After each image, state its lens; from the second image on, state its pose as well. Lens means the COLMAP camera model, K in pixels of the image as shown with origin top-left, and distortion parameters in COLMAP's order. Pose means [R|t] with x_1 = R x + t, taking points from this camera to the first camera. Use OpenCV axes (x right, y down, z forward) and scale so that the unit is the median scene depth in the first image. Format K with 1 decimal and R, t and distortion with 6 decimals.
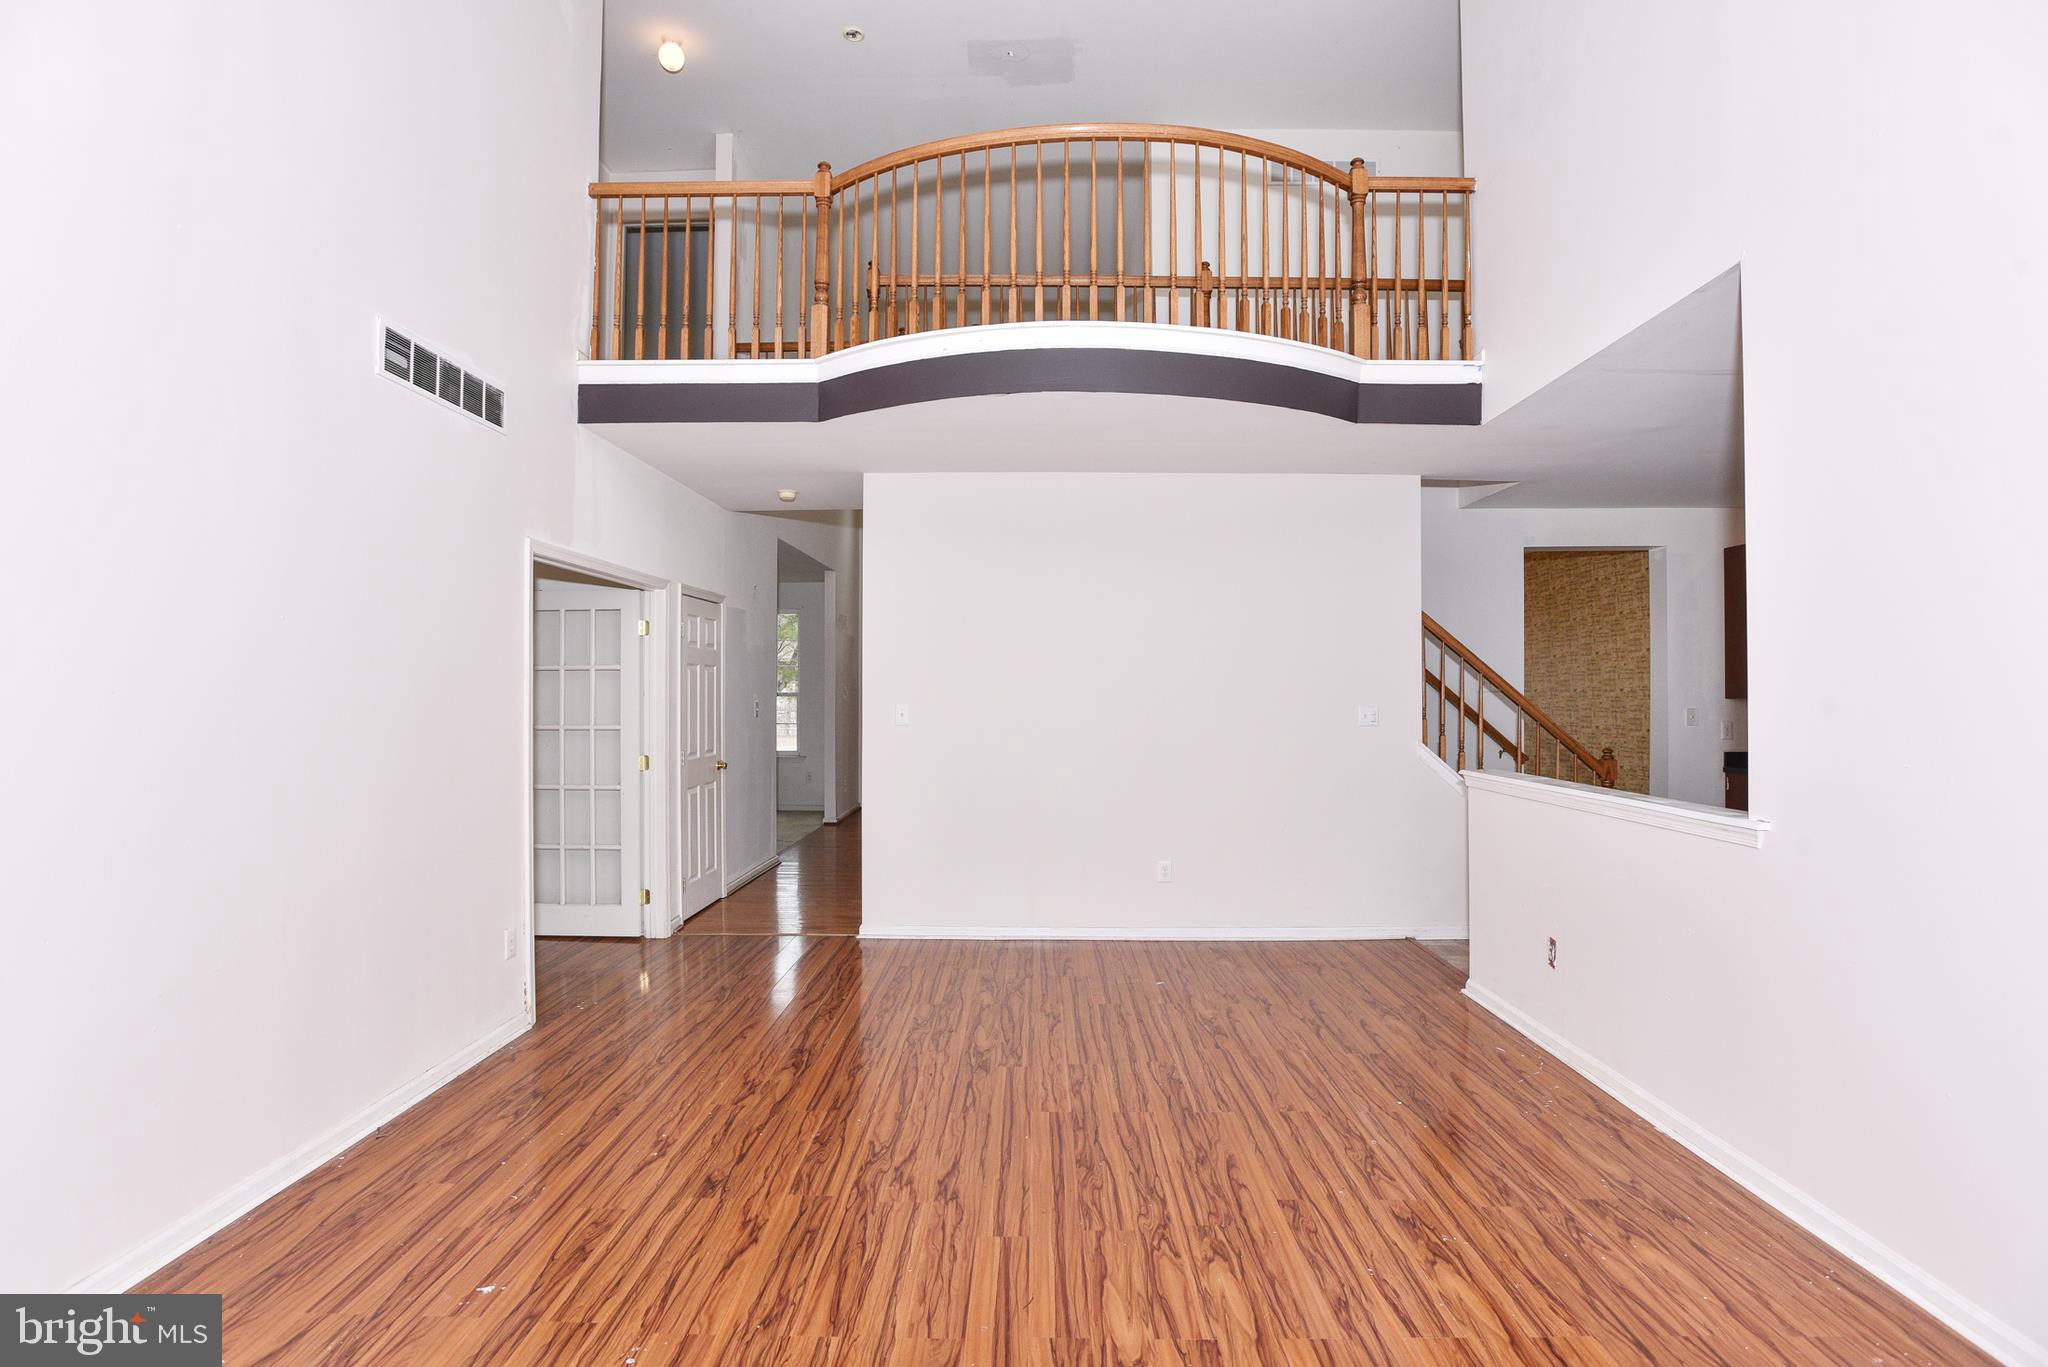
lens RADIAL K [[987.7, 0, 1015.8], [0, 987.7, 682.1], [0, 0, 1]] dist [-0.071398, 0.027973]
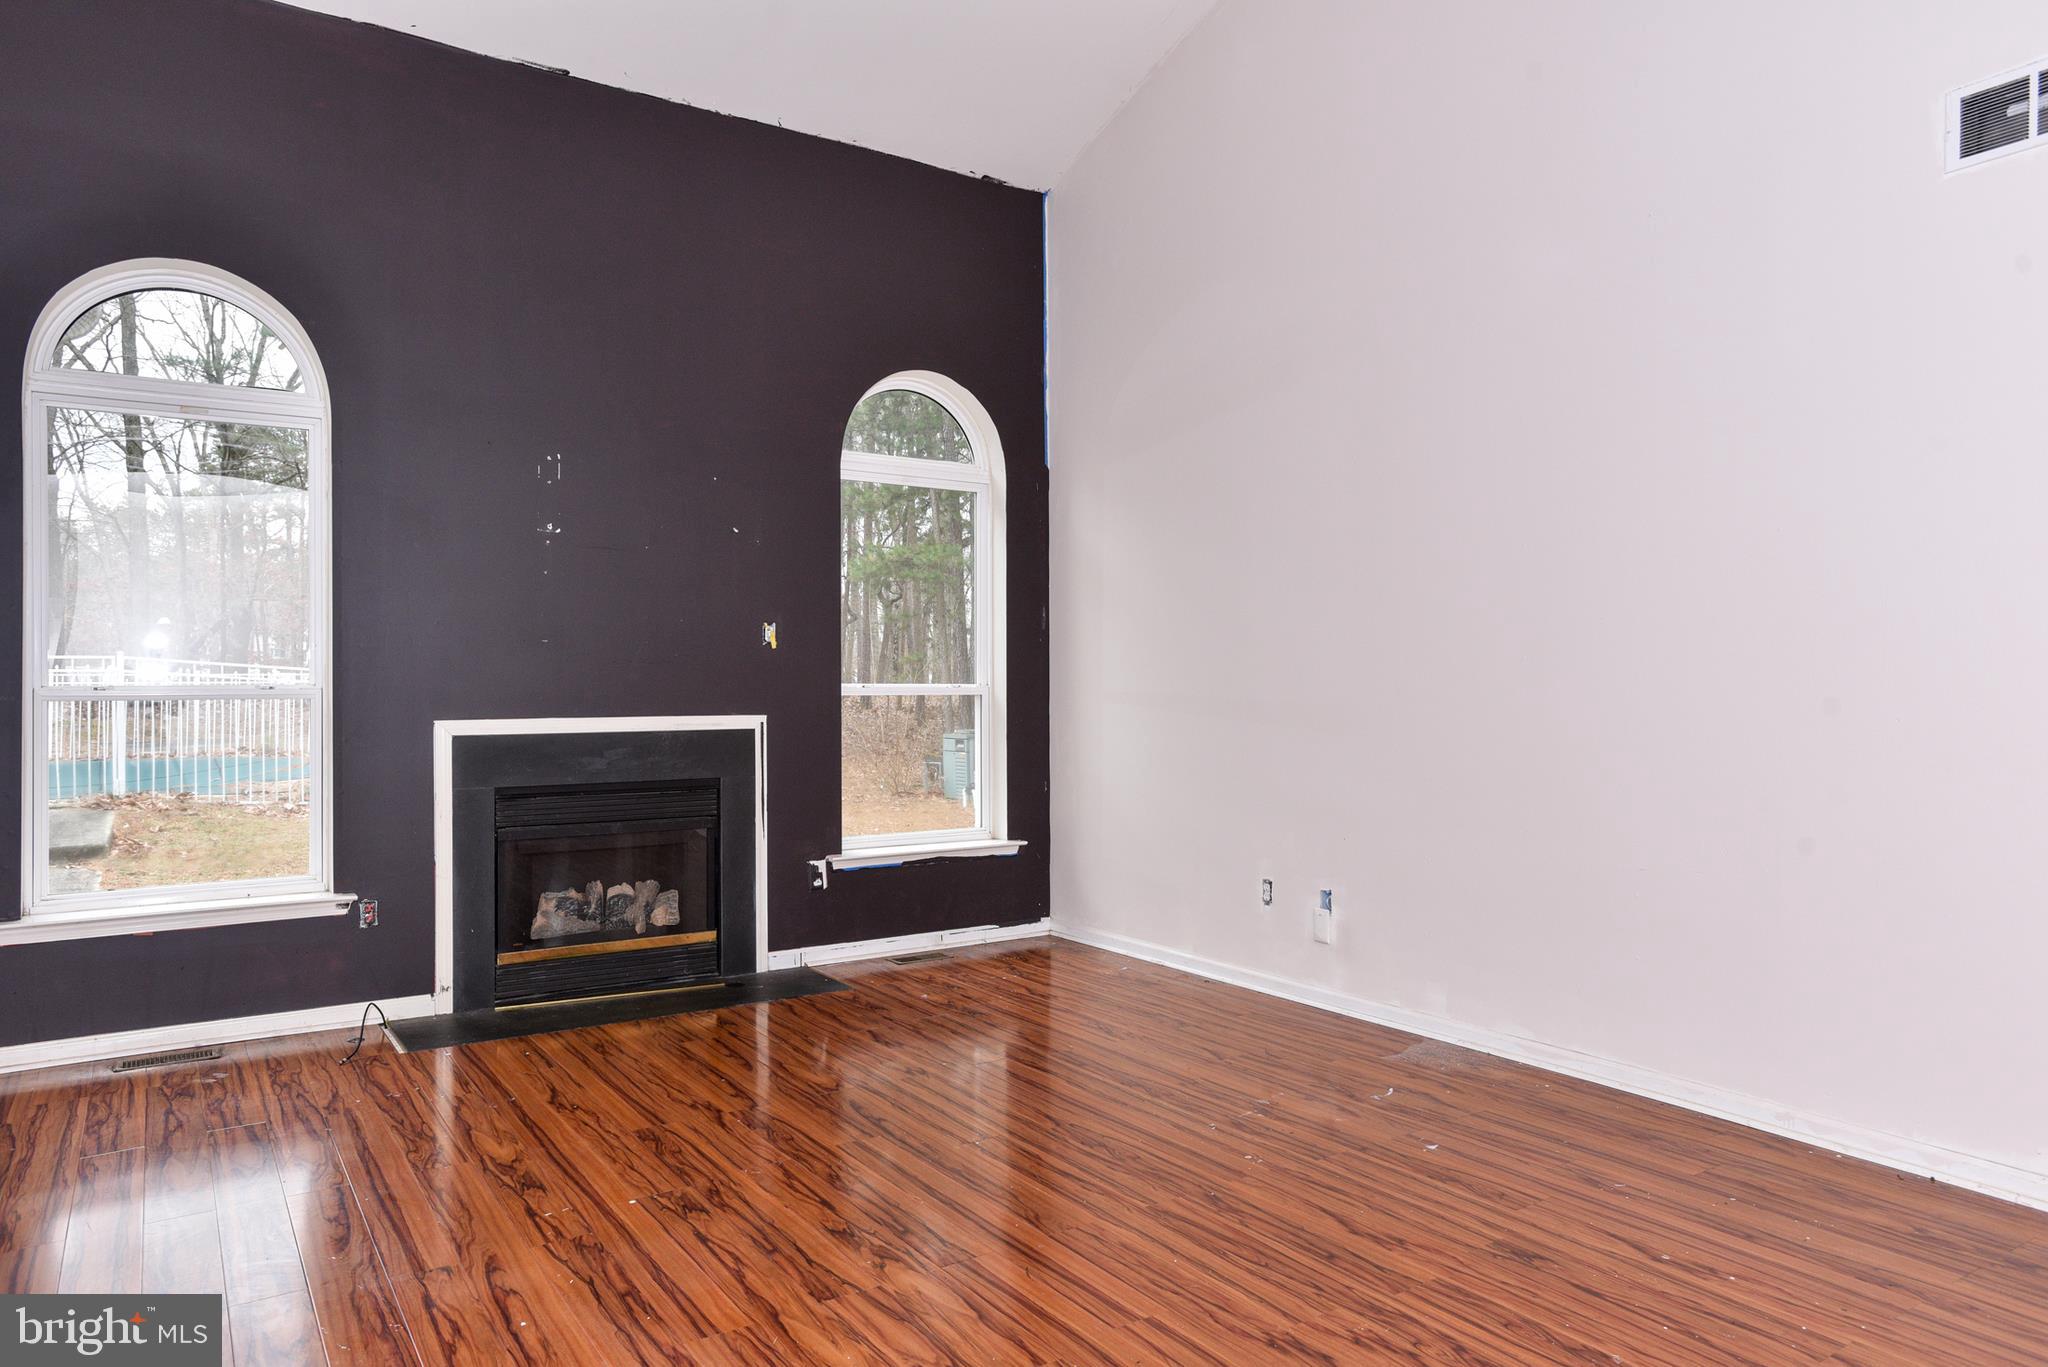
lens RADIAL K [[1296.2, 0, 1019.3], [0, 1296.2, 680.6], [0, 0, 1]] dist [-0.048739, 0.055118]
pose [[-0.818243, 0.000713, -0.574872, 0.675563], [0.009598, 0.999877, -0.012421, 0.106741], [0.574793, -0.015681, -0.818149, 1.898113]]
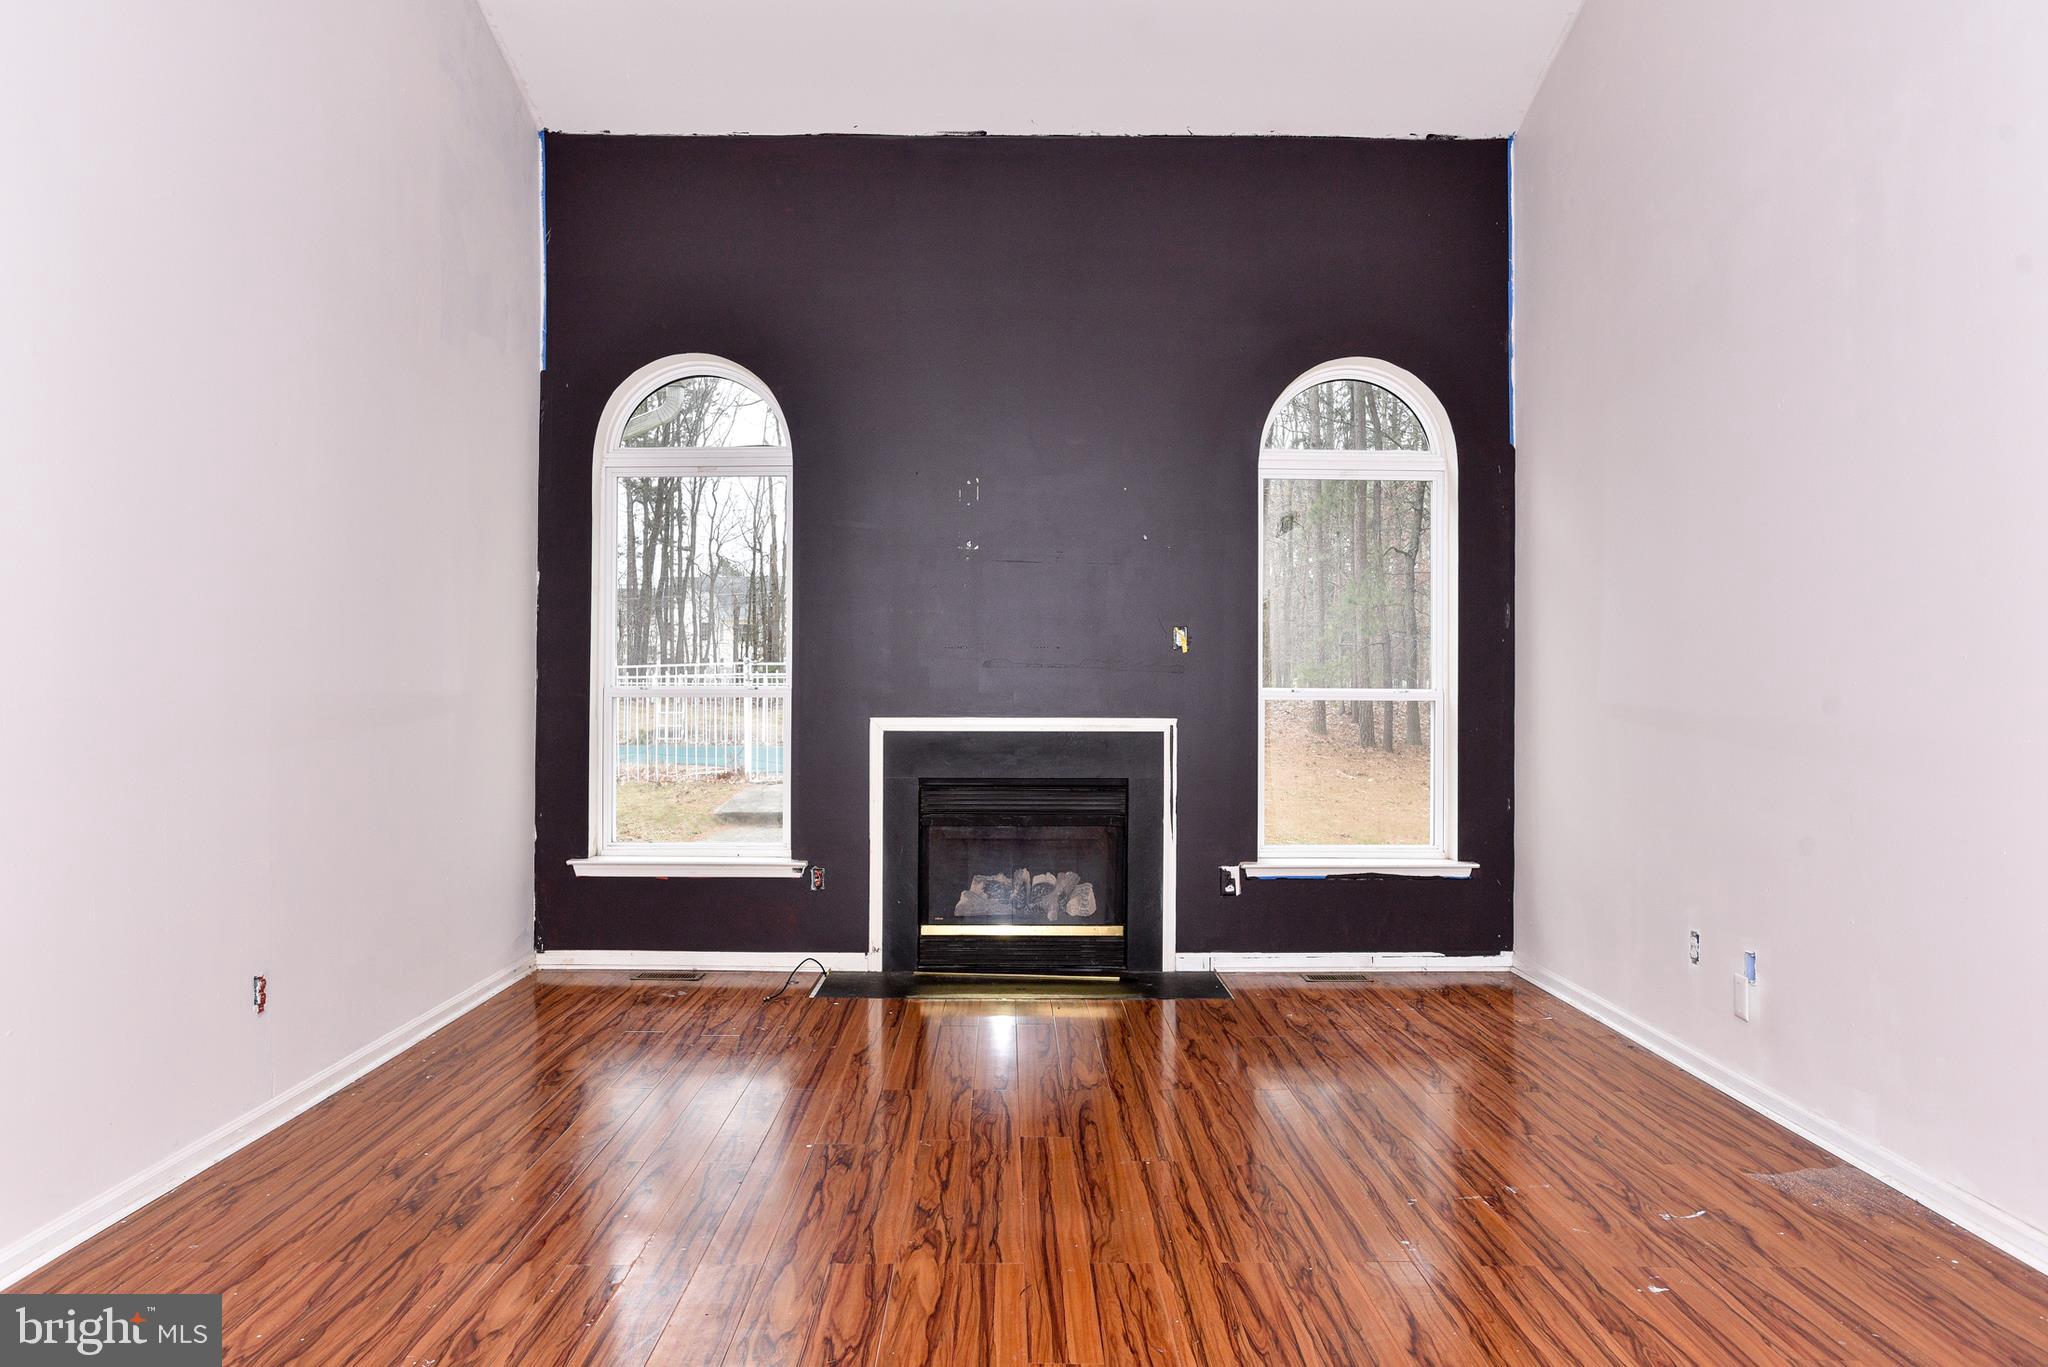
lens RADIAL K [[1296.2, 0, 1019.3], [0, 1296.2, 680.6], [0, 0, 1]] dist [-0.048739, 0.055118]
pose [[-0.999530, -0.003927, -0.030397, 0.054064], [-0.003416, 0.999852, -0.016839, 0.107346], [0.030459, -0.016727, -0.999396, 2.085426]]
